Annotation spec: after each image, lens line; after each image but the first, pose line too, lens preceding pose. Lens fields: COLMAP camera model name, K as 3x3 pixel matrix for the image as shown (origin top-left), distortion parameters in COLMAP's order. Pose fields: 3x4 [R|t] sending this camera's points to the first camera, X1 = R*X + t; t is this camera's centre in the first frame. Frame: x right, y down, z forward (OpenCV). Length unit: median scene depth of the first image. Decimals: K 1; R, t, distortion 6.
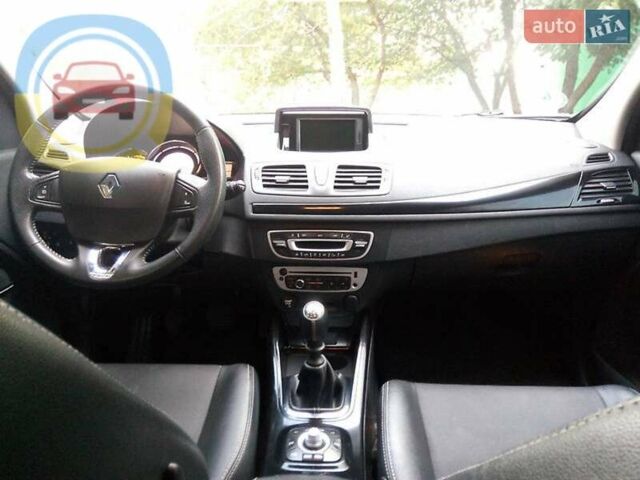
lens RADIAL K [[487.9, 0, 320.0], [0, 487.9, 240.0], [0, 0, 1]] dist [0.152474, -0.278988]
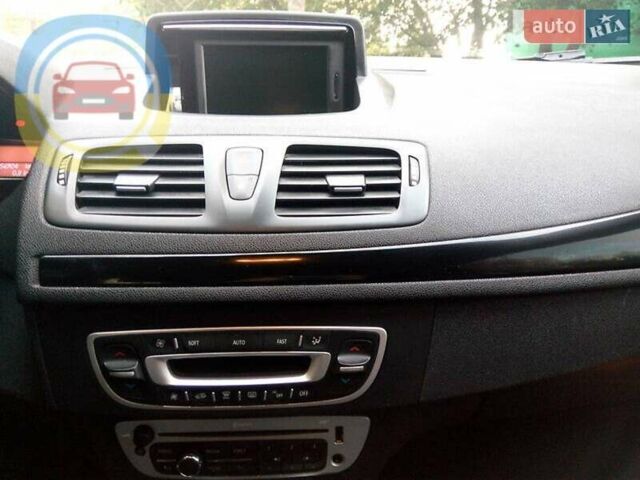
lens RADIAL K [[487.9, 0, 320.0], [0, 487.9, 240.0], [0, 0, 1]] dist [0.152474, -0.278988]
pose [[0.997613, -0.019814, 0.066151, 0.036526], [0.018366, 0.999580, 0.022425, -0.089852], [-0.066568, -0.021157, 0.997558, 0.635940]]
